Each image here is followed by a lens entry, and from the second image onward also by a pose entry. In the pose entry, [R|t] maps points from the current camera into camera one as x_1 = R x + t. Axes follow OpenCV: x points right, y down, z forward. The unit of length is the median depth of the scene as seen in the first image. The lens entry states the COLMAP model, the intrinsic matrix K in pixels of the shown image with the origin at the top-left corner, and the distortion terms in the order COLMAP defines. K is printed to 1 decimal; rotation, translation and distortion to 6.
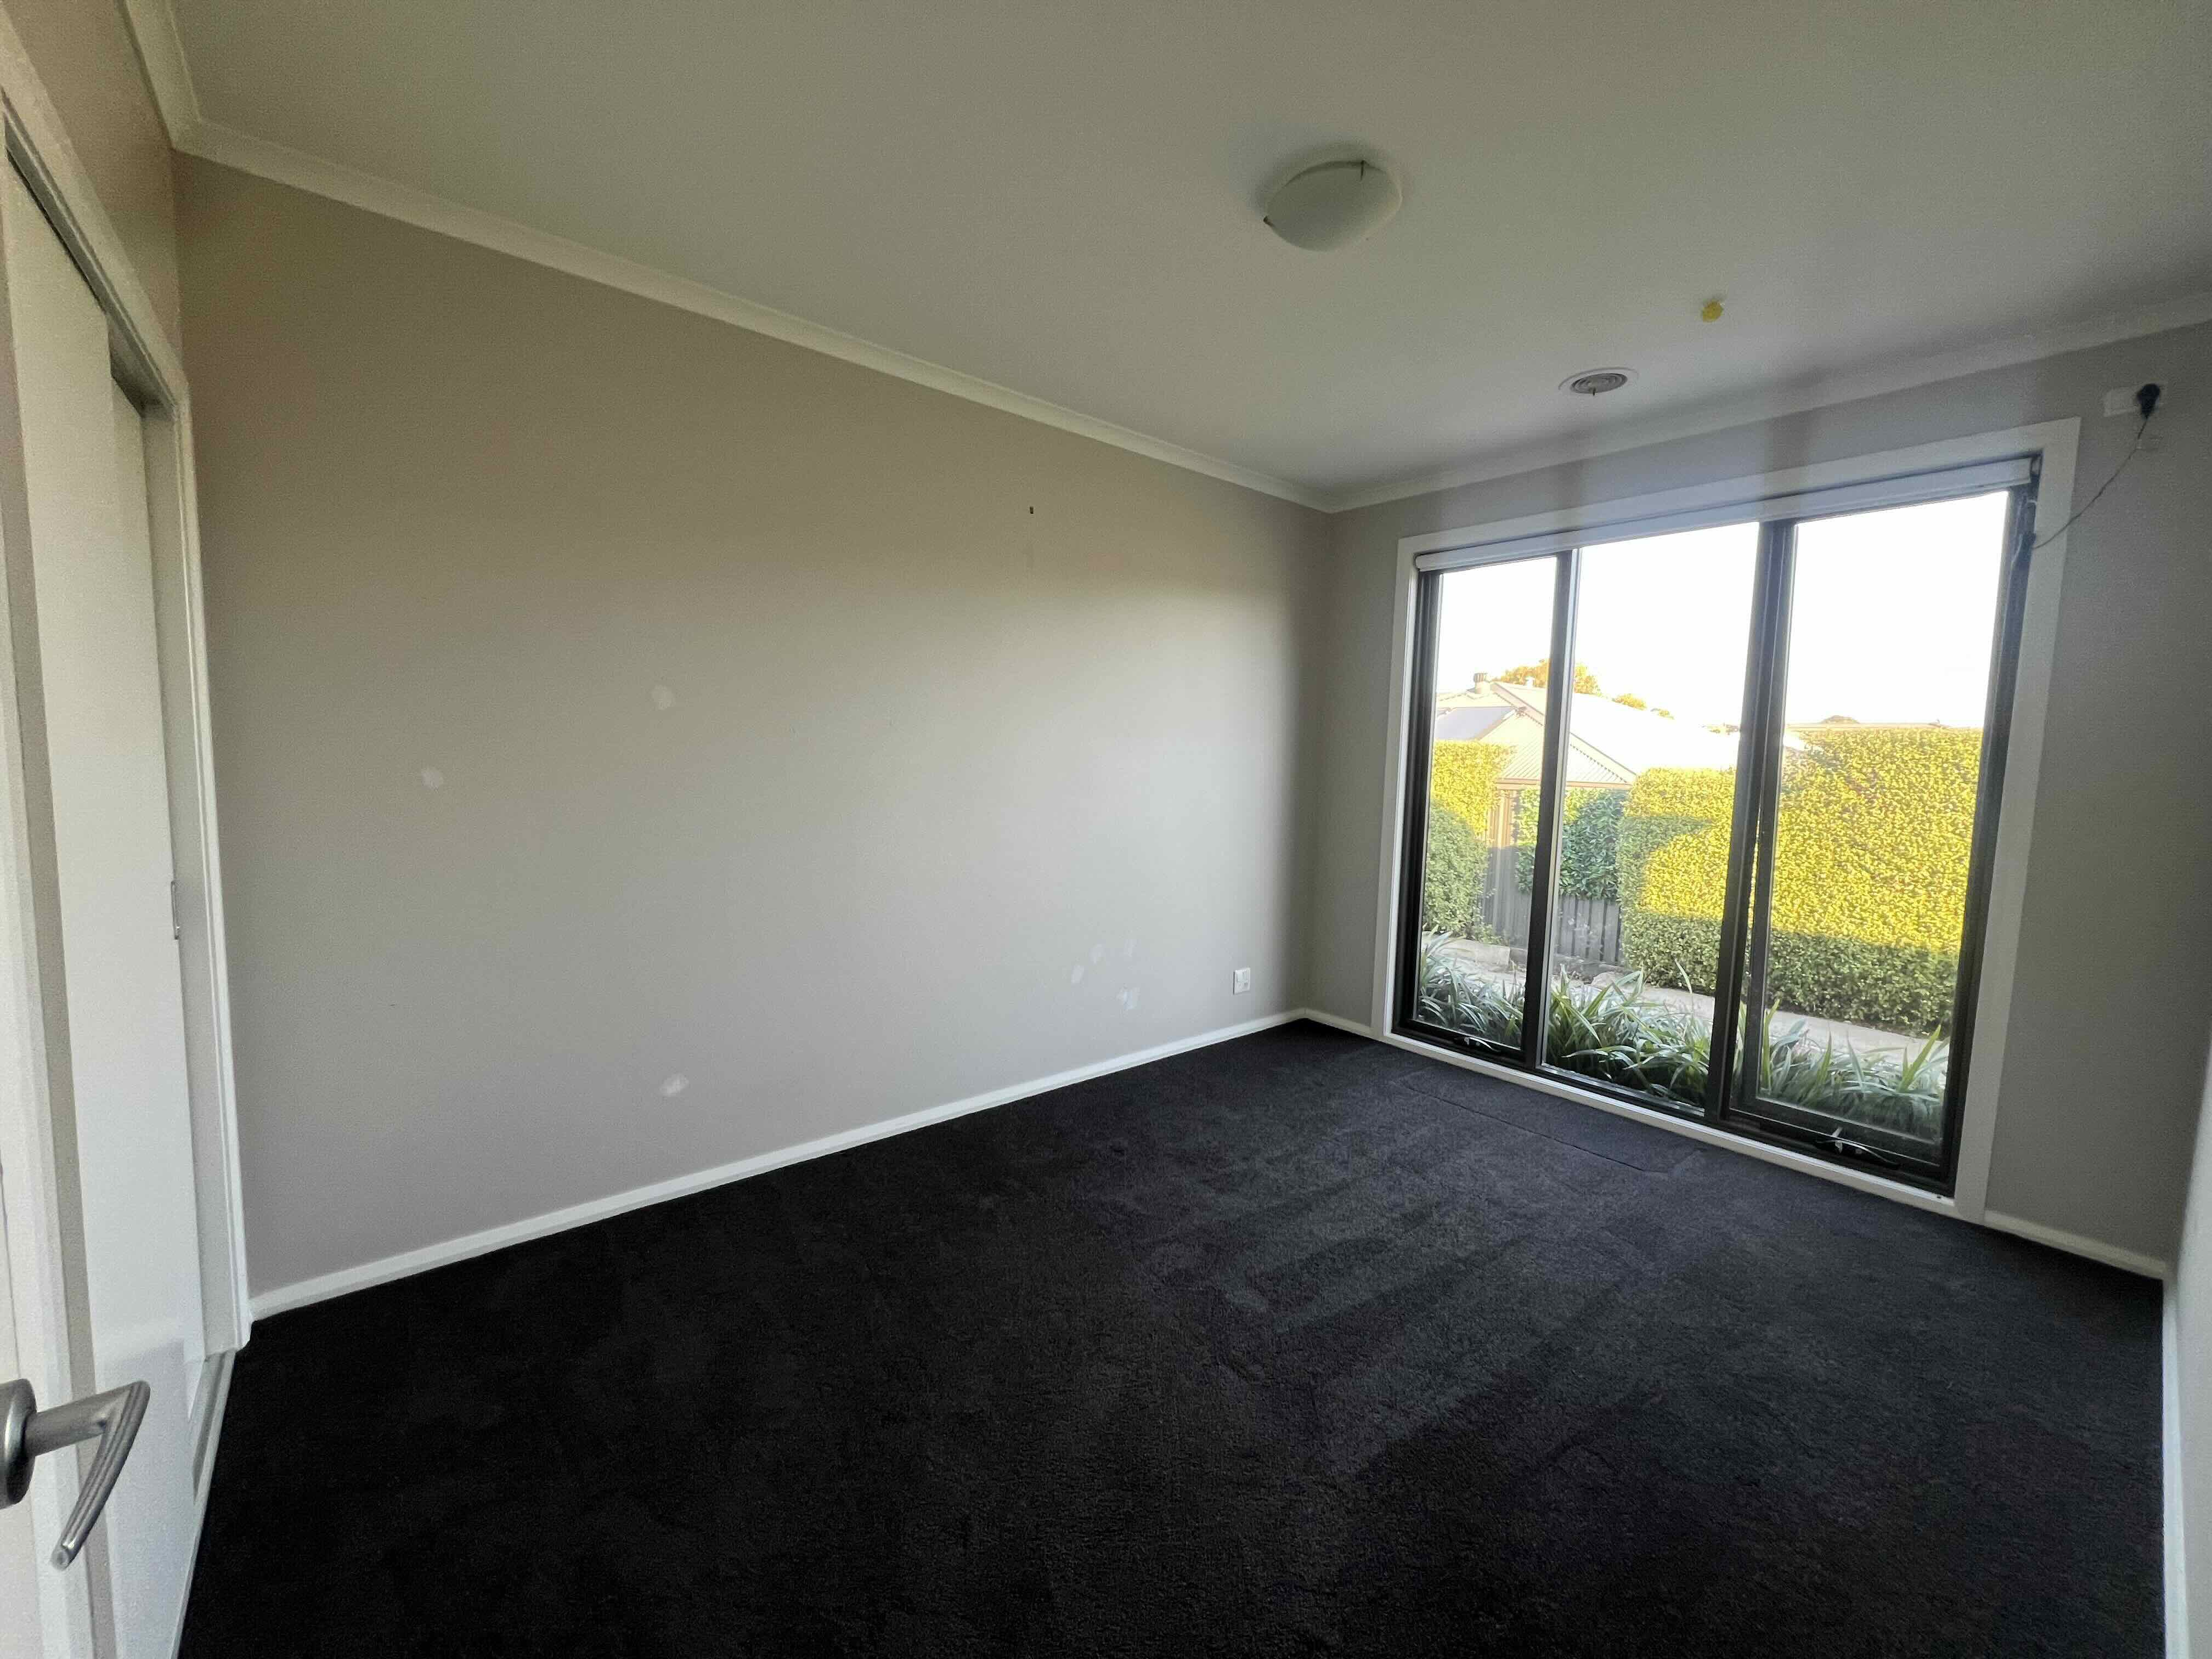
lens RADIAL K [[885.4, 0, 1105.7], [0, 885.4, 827.7], [0, 0, 1]] dist [-0.000500, -0.000045]
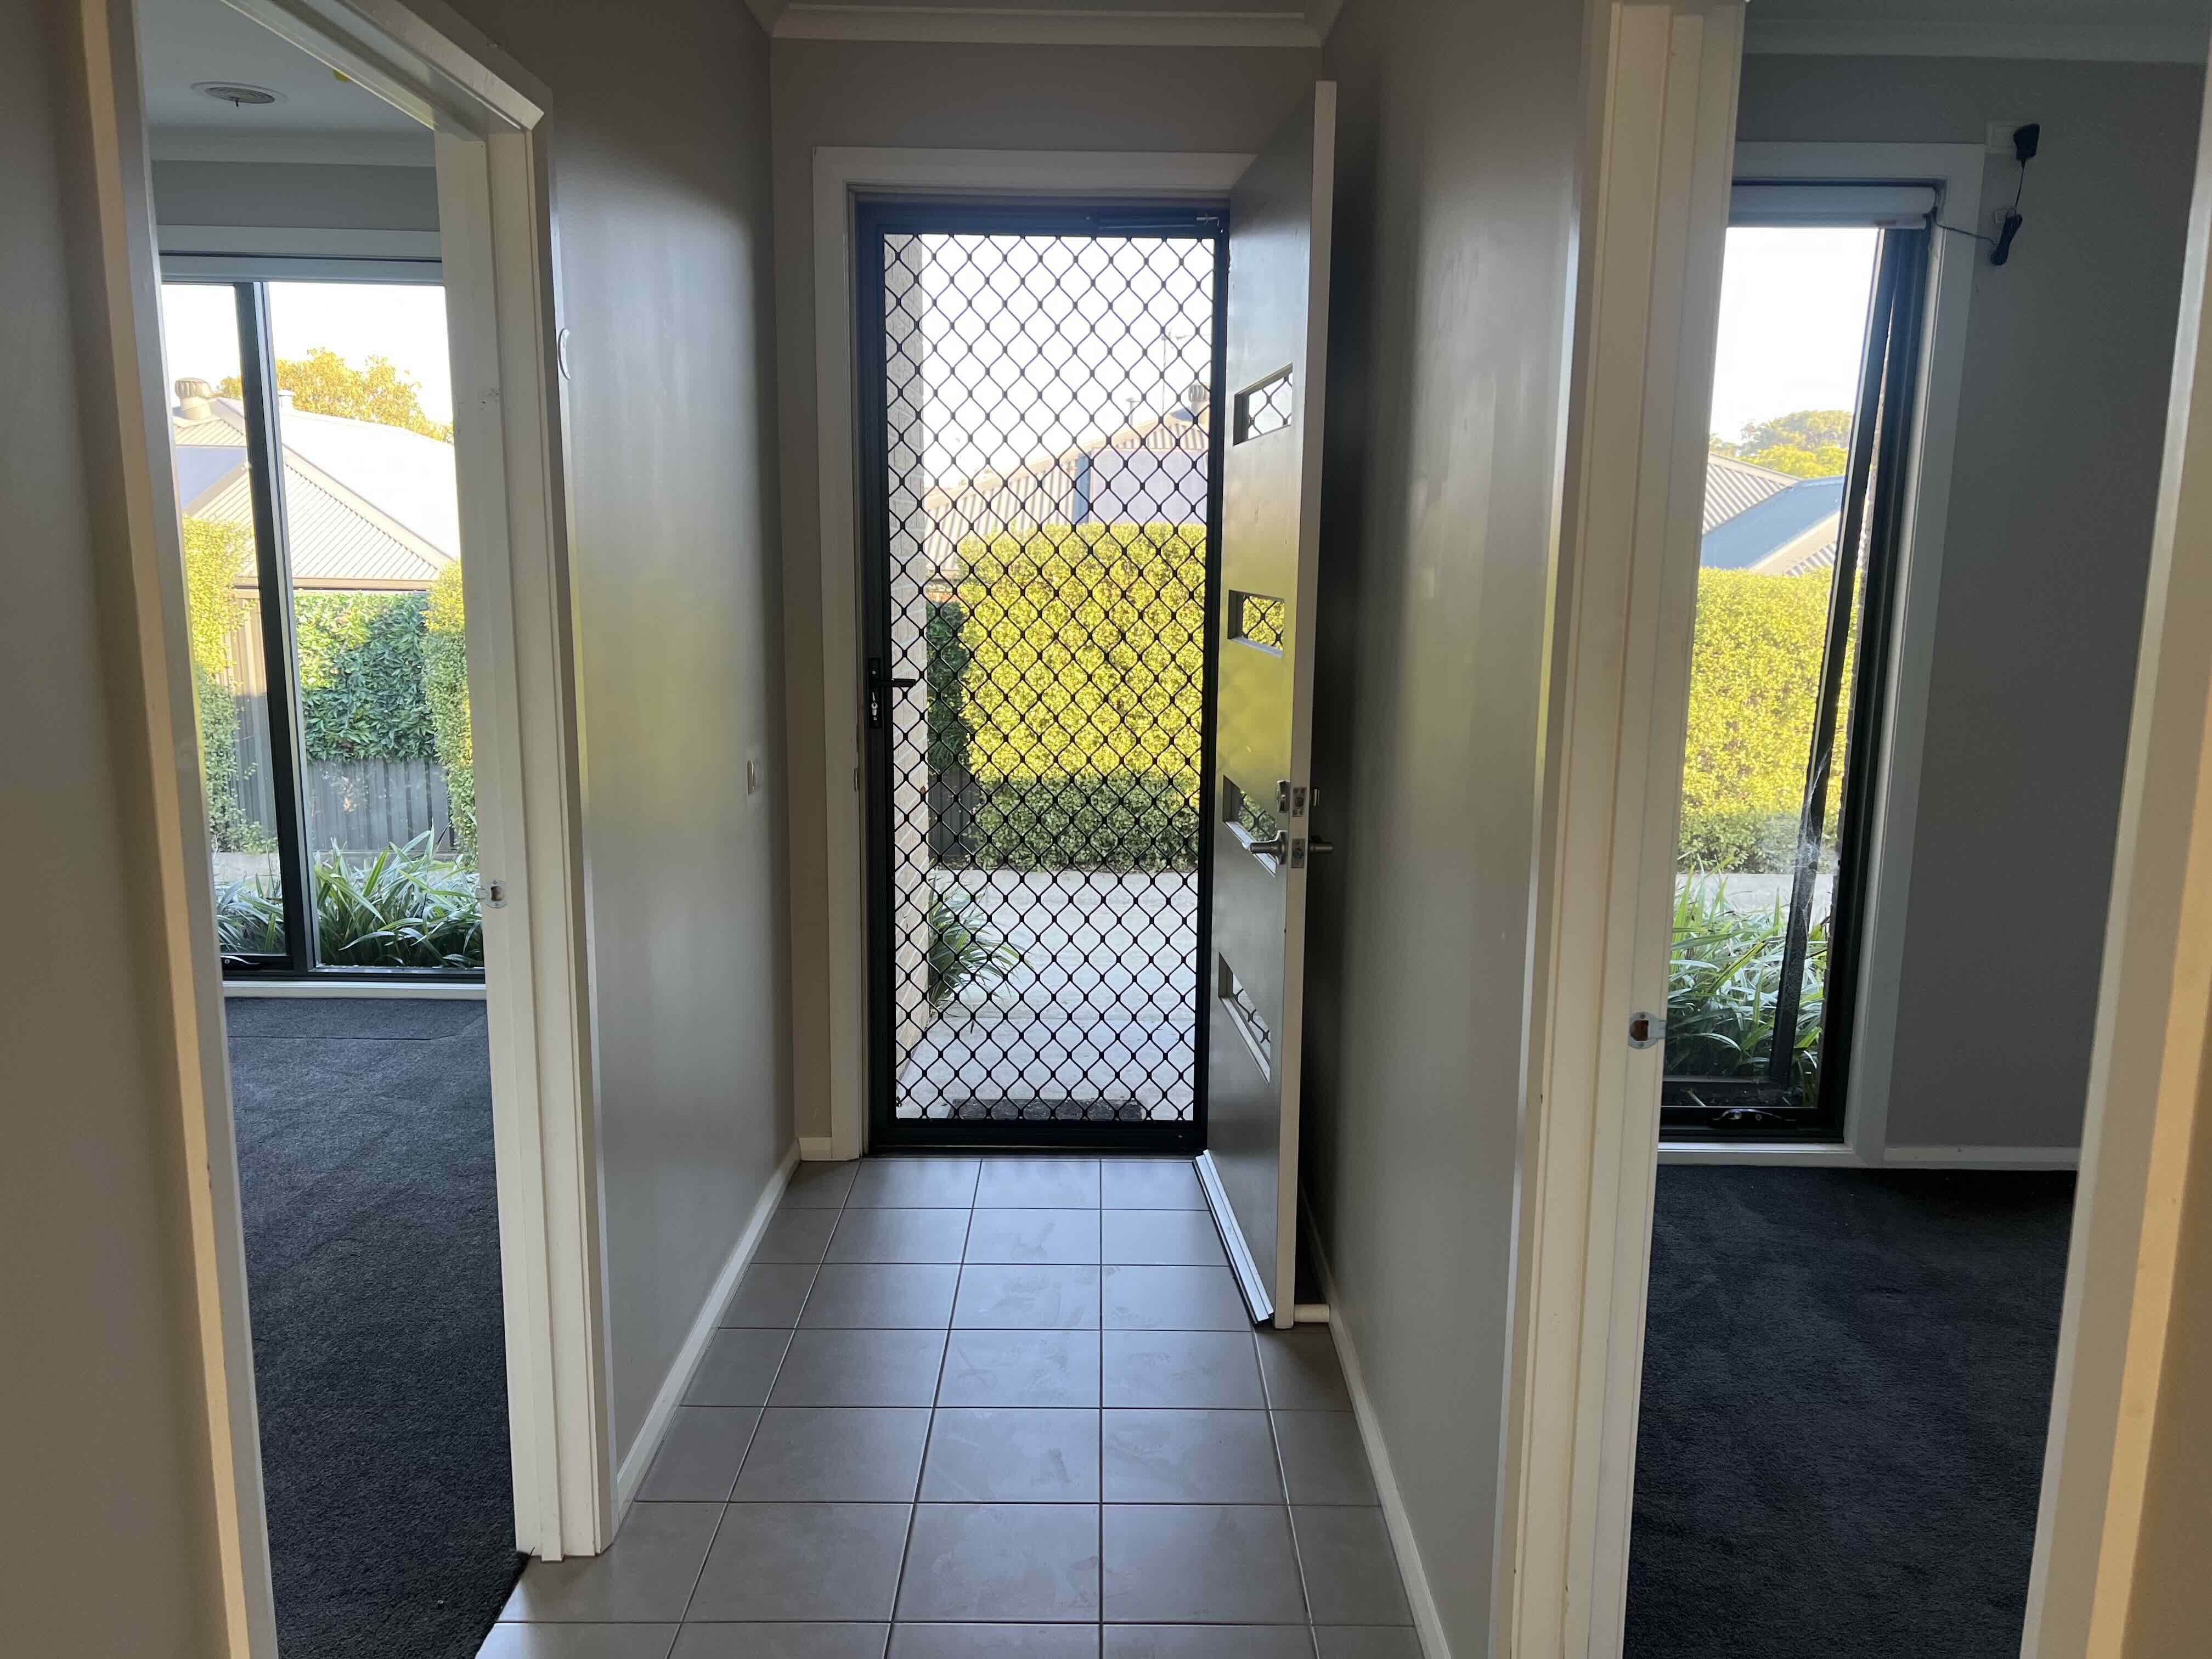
lens RADIAL K [[1659.1, 0, 1108.2], [0, 1659.1, 834.4], [0, 0, 1]] dist [0.028130, 0.001691]
pose [[0.640815, -0.153463, 0.752201, -0.142997], [0.074812, 0.987636, 0.137762, 0.005780], [-0.764042, -0.032007, 0.644372, -0.466195]]
